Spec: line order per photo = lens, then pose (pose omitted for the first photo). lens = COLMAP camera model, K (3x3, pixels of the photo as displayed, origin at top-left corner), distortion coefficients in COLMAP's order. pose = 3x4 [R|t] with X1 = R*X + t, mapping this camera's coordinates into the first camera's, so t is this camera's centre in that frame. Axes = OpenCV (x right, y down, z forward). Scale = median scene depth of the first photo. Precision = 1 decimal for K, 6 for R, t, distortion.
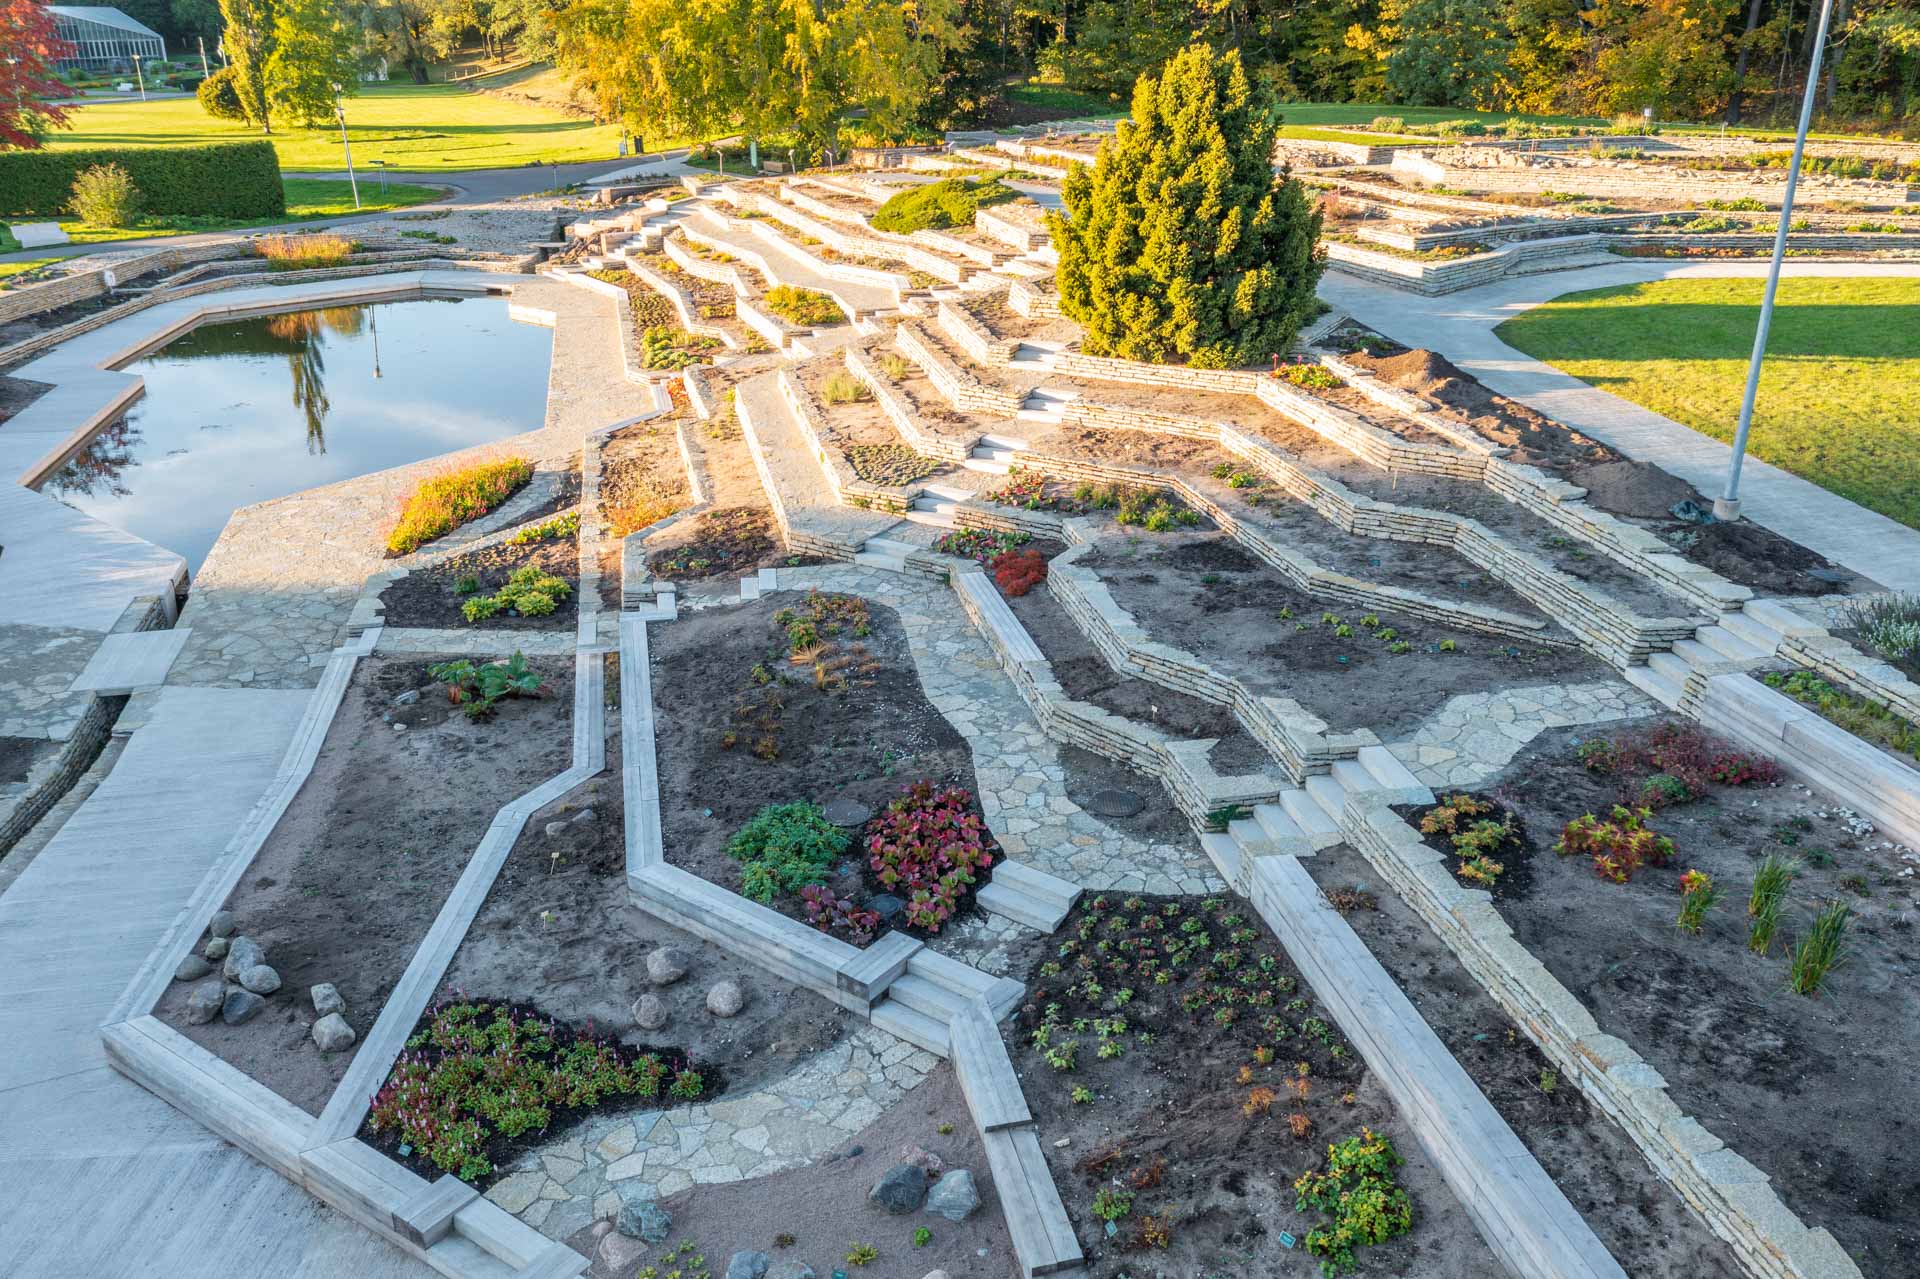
lens RADIAL K [[1530.4, 0, 960.0], [0, 1530.4, 639.5], [0, 0, 1]] dist [-0.006693, 0.006285]
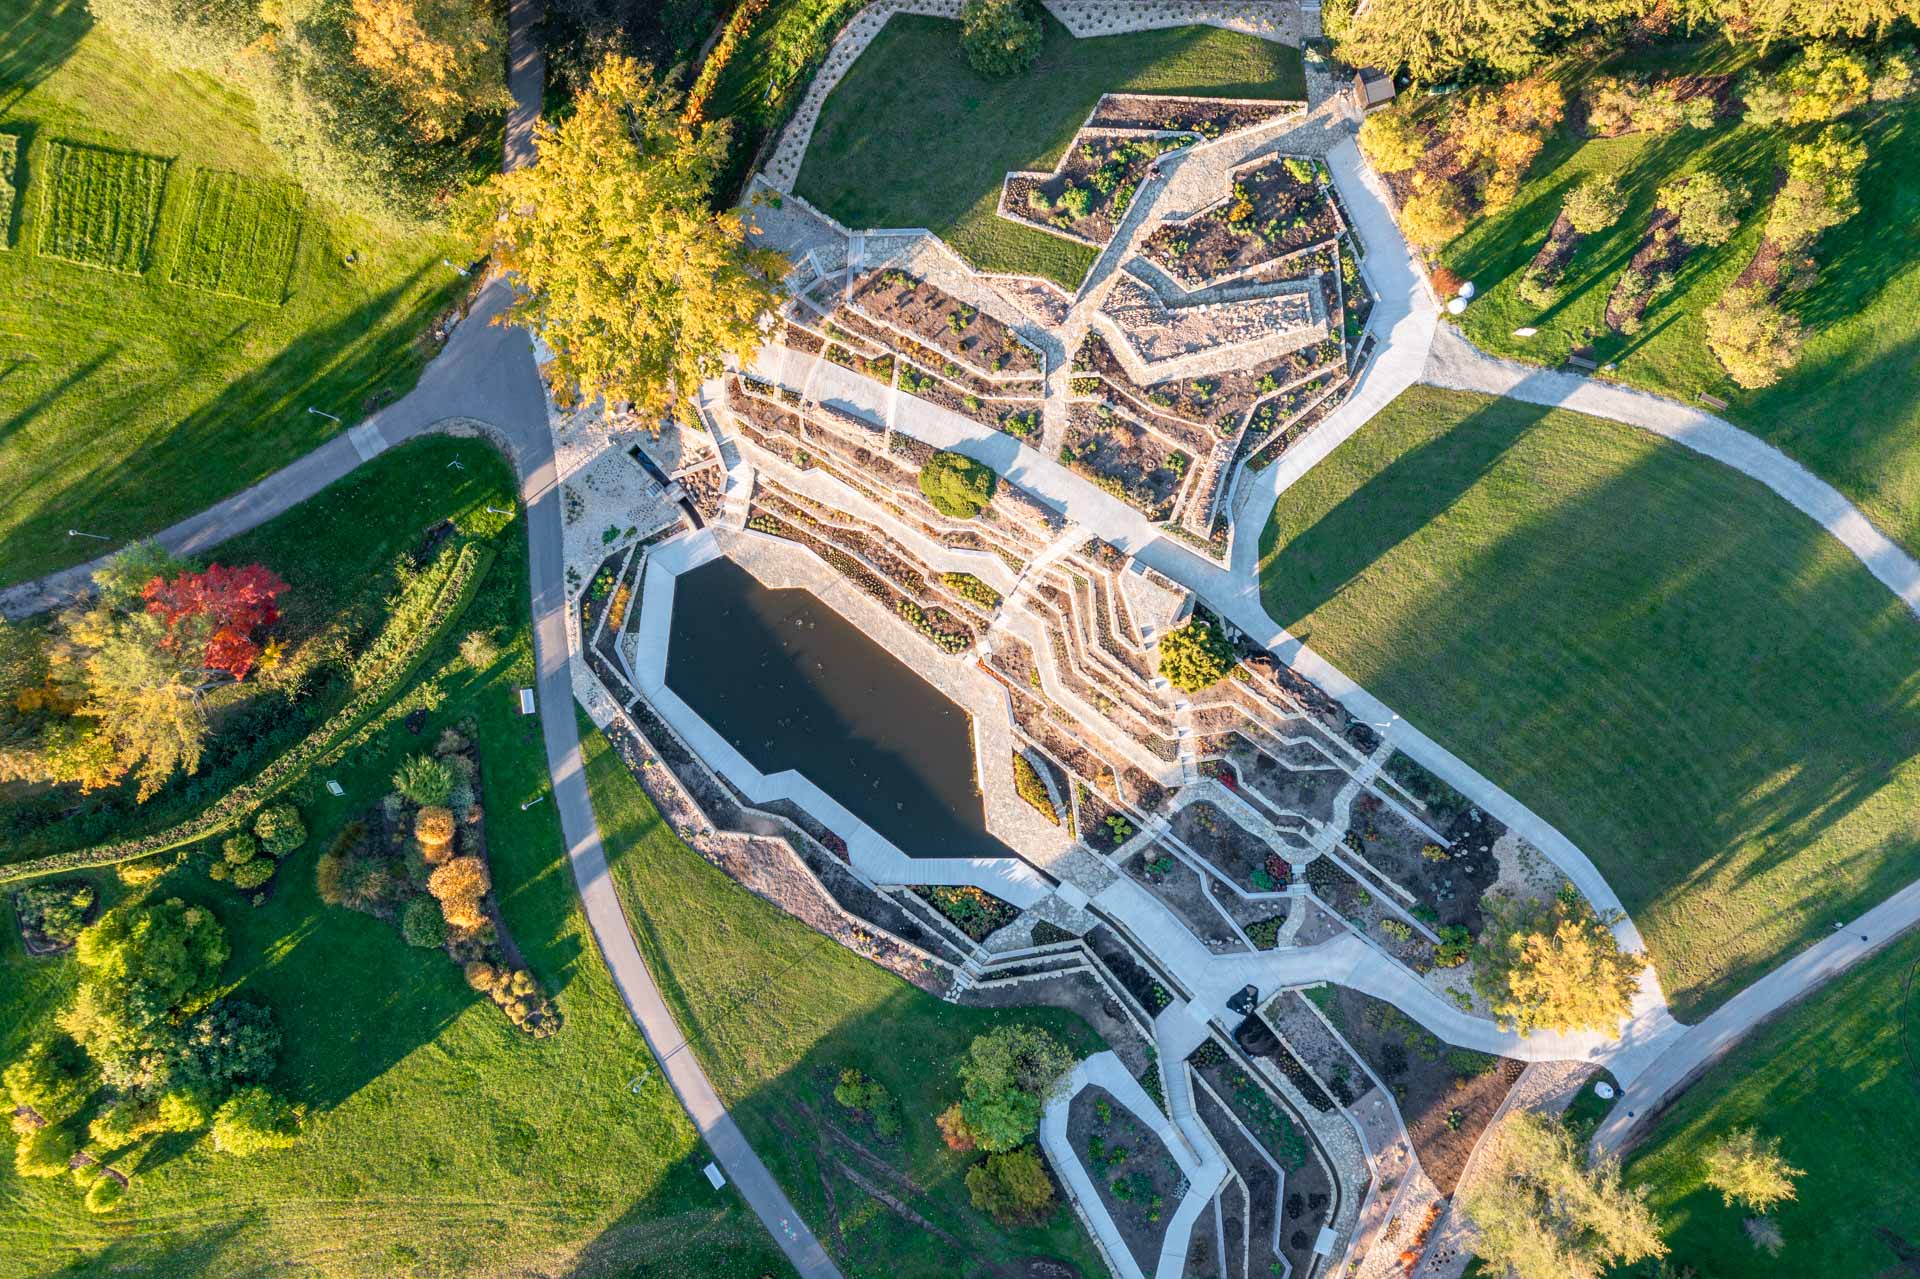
lens RADIAL K [[1524.5, 0, 960.0], [0, 1524.5, 639.5], [0, 0, 1]] dist [-0.006633, 0.006820]
pose [[0.767764, -0.640712, -0.005156, -0.243809], [0.262672, 0.307399, 0.914609, -3.879292], [-0.584416, -0.703558, 0.404307, -0.098230]]
